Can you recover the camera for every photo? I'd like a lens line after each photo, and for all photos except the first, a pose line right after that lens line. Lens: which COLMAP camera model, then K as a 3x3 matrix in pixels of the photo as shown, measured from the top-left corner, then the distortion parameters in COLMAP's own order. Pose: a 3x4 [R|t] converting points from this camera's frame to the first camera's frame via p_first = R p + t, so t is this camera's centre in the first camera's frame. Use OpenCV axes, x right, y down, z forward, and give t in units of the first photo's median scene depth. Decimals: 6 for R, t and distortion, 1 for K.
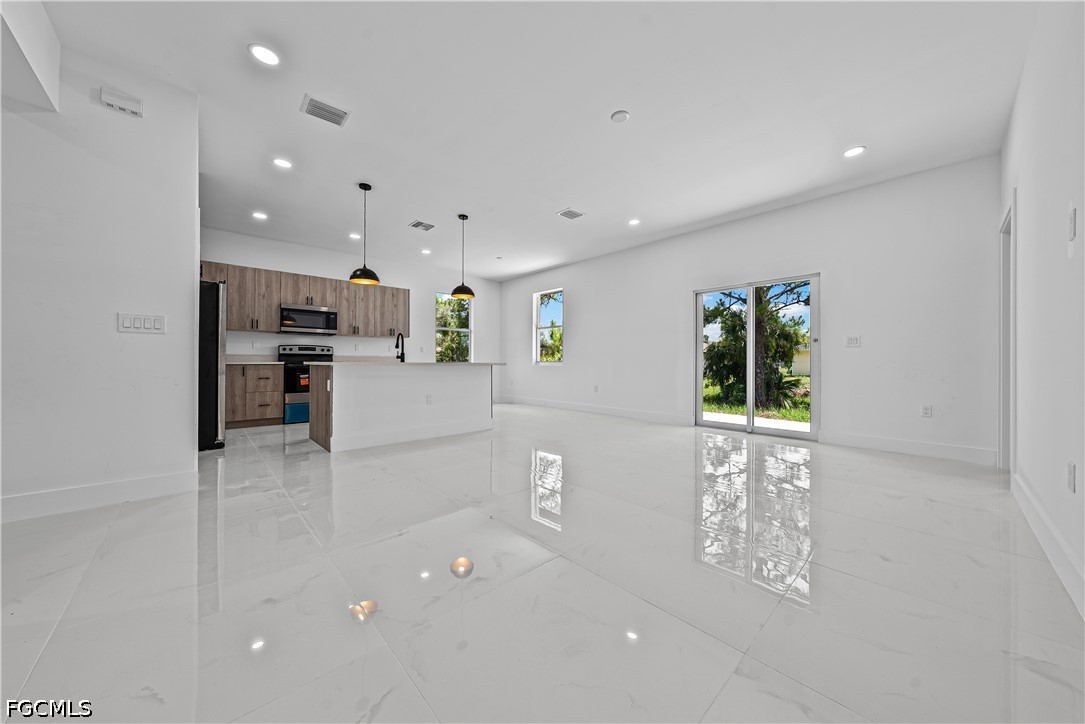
lens RADIAL K [[368.4, 0, 542.5], [0, 368.4, 362.0], [0, 0, 1]] dist [-0.001293, 0.000040]
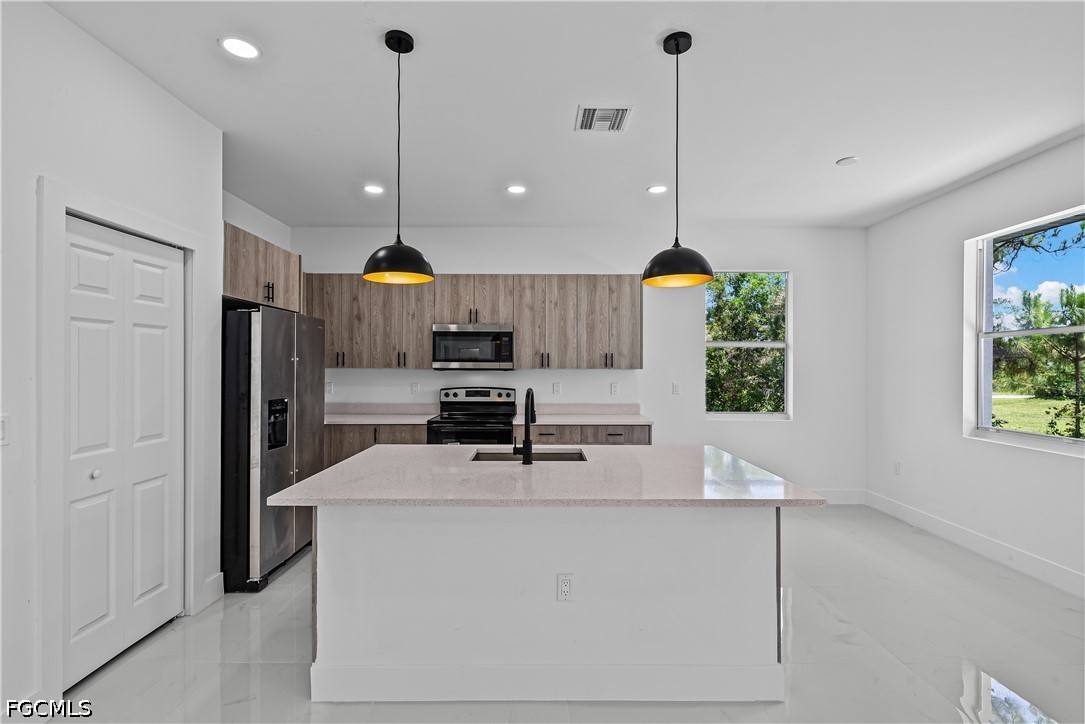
lens RADIAL K [[488.5, 0, 543.8], [0, 488.5, 365.4], [0, 0, 1]] dist [0.004295, 0.000017]
pose [[0.733681, -0.001967, -0.679492, -0.002711], [0.001639, 0.999998, -0.001125, -0.079317], [0.679492, -0.000288, 0.733683, 0.463749]]
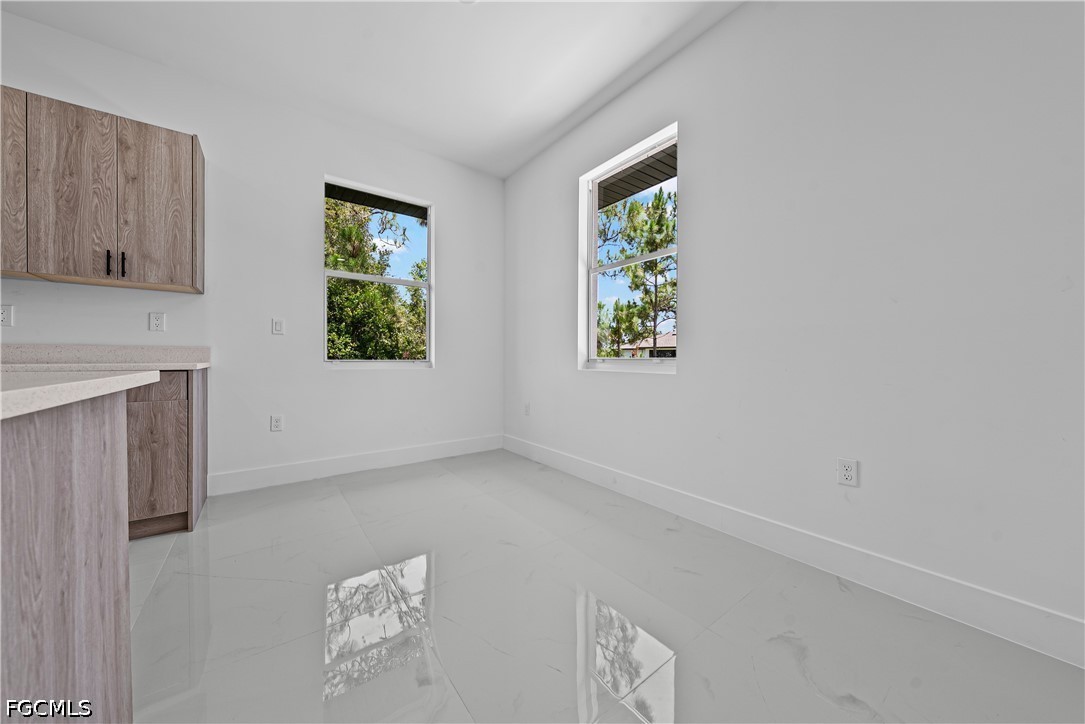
lens RADIAL K [[368.4, 0, 542.5], [0, 368.4, 362.0], [0, 0, 1]] dist [-0.001293, 0.000040]
pose [[0.994712, -0.000031, -0.102701, -0.031683], [0.001157, 0.999940, 0.010897, -0.003715], [0.102695, -0.010958, 0.994653, 0.801007]]
